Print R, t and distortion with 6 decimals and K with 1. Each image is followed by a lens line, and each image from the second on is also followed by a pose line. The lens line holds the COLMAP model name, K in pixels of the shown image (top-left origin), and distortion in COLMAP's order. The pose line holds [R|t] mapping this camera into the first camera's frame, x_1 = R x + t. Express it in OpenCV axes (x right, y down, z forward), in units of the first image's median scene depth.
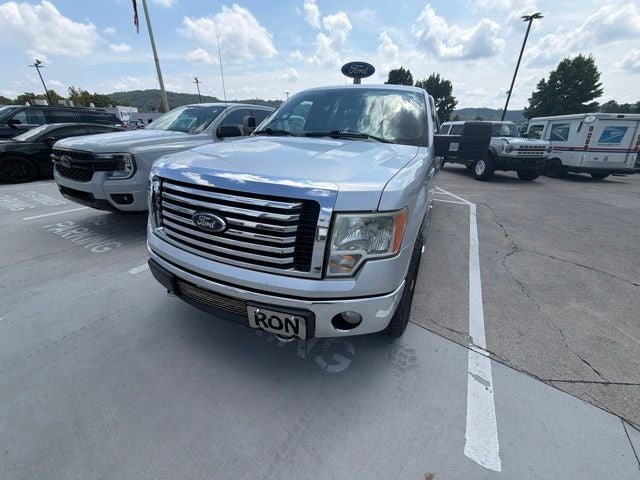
lens RADIAL K [[254.2, 0, 320.7], [0, 254.2, 240.0], [0, 0, 1]] dist [-0.000930, -0.000043]
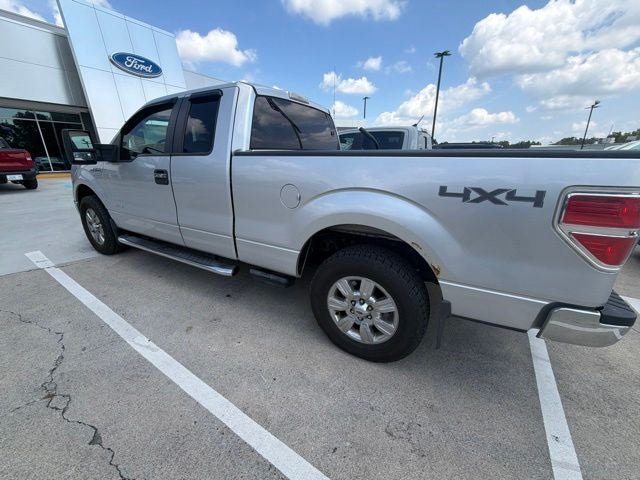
lens RADIAL K [[254.4, 0, 319.7], [0, 254.4, 240.1], [0, 0, 1]] dist [0.000151, -0.000099]
pose [[-0.072088, 0.289823, -0.954361, 1.236595], [-0.413266, 0.862170, 0.293042, -0.577931], [0.907753, 0.415530, 0.057622, 1.485030]]
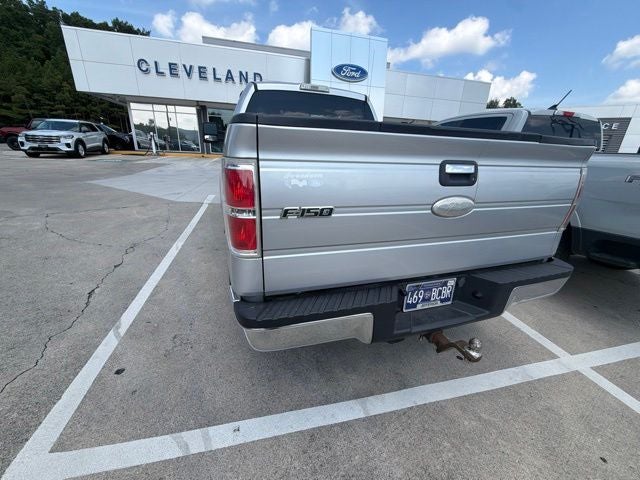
lens RADIAL K [[254.4, 0, 321.4], [0, 254.4, 240.0], [0, 0, 1]] dist [0.000333, -0.000070]
pose [[-0.730144, 0.179274, -0.659356, 1.007908], [-0.336862, 0.745110, 0.575618, -0.837541], [0.594486, 0.642396, -0.483647, 2.101230]]
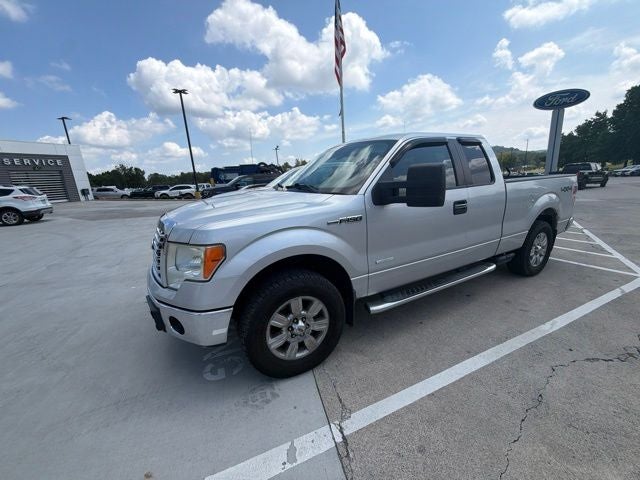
lens RADIAL K [[255.0, 0, 319.1], [0, 255.0, 239.9], [0, 0, 1]] dist [-0.000686, 0.000211]
pose [[0.805596, 0.073180, -0.587929, 0.609288], [-0.175915, 0.977135, -0.119420, -0.036016], [0.565747, 0.199630, 0.800049, 0.114112]]
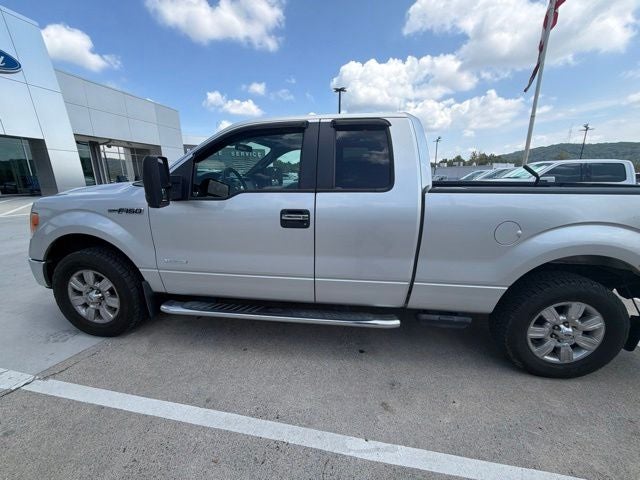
lens RADIAL K [[253.9, 0, 320.9], [0, 253.9, 241.1], [0, 0, 1]] dist [0.001441, 0.000142]
pose [[0.319963, 0.212323, -0.923332, 1.062058], [-0.382072, 0.920722, 0.079323, -0.342993], [0.866974, 0.327399, 0.375720, 0.864960]]
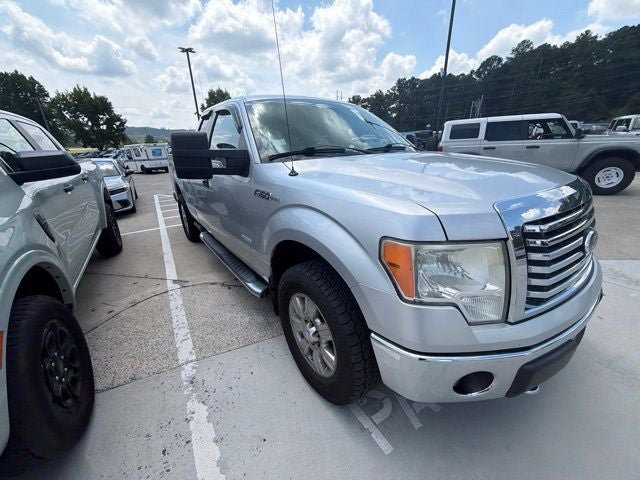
lens RADIAL K [[254.1, 0, 320.5], [0, 254.1, 240.8], [0, 0, 1]] dist [-0.000807, 0.000098]
pose [[0.472354, -0.347806, 0.809884, -0.686950], [0.394804, 0.905009, 0.158394, -0.251736], [-0.788043, 0.244928, 0.564800, 0.531558]]
